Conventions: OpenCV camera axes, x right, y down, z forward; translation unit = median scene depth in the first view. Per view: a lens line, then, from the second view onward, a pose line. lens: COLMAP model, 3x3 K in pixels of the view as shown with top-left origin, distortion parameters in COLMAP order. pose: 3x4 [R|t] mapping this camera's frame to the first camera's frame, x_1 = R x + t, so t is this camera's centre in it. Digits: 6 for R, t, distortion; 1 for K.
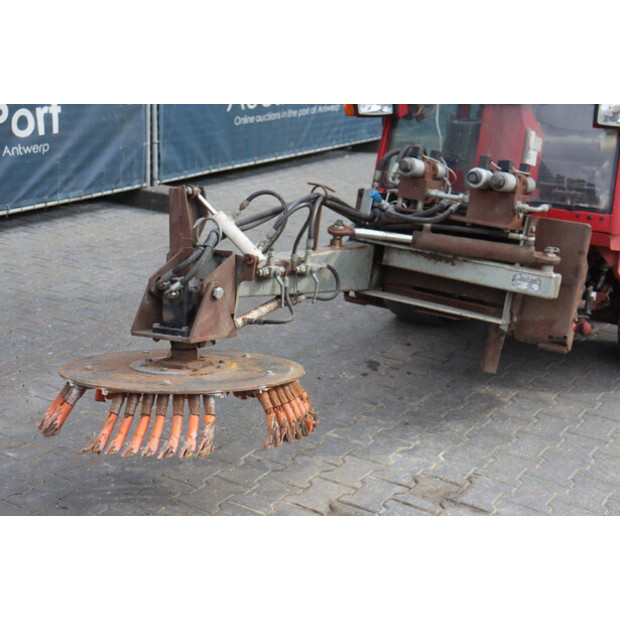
lens RADIAL K [[942.4, 0, 310.0], [0, 942.4, 310.0], [0, 0, 1]] dist [0.083173, 0.113137]
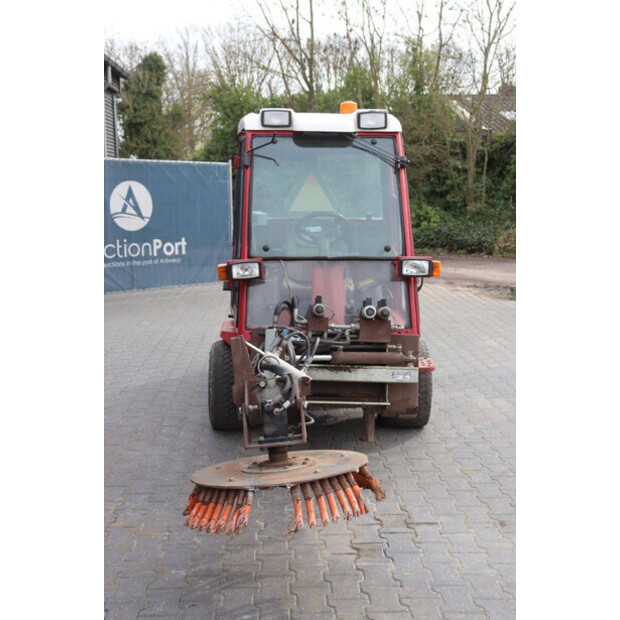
lens RADIAL K [[785.2, 0, 310.0], [0, 785.2, 310.0], [0, 0, 1]] dist [0.009194, 0.032231]
pose [[0.807158, -0.090716, 0.583324, -0.626794], [0.180514, 0.978721, -0.097574, -0.034567], [-0.562060, 0.184056, 0.806357, 0.021306]]
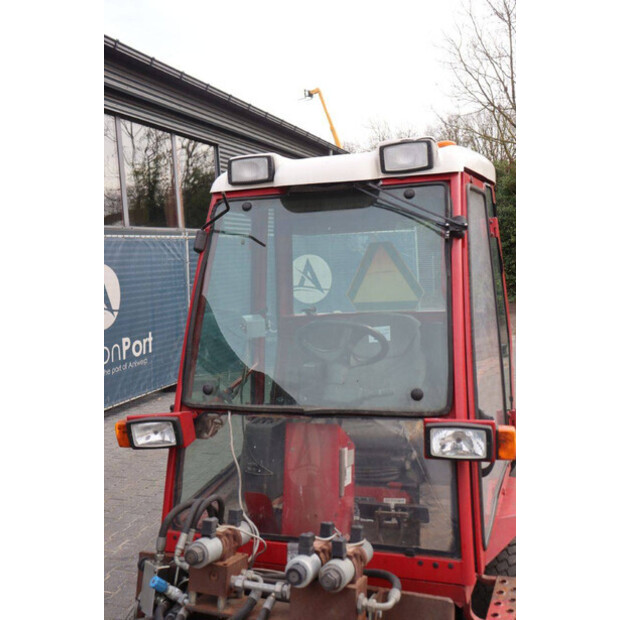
lens RADIAL K [[660.9, 0, 310.0], [0, 660.9, 310.0], [0, 0, 1]] dist [-0.116108, 0.293461]
pose [[0.965181, -0.076811, 0.250053, 0.077021], [0.133053, 0.967179, -0.216477, -0.212258], [-0.225218, 0.242210, 0.943722, 0.486544]]
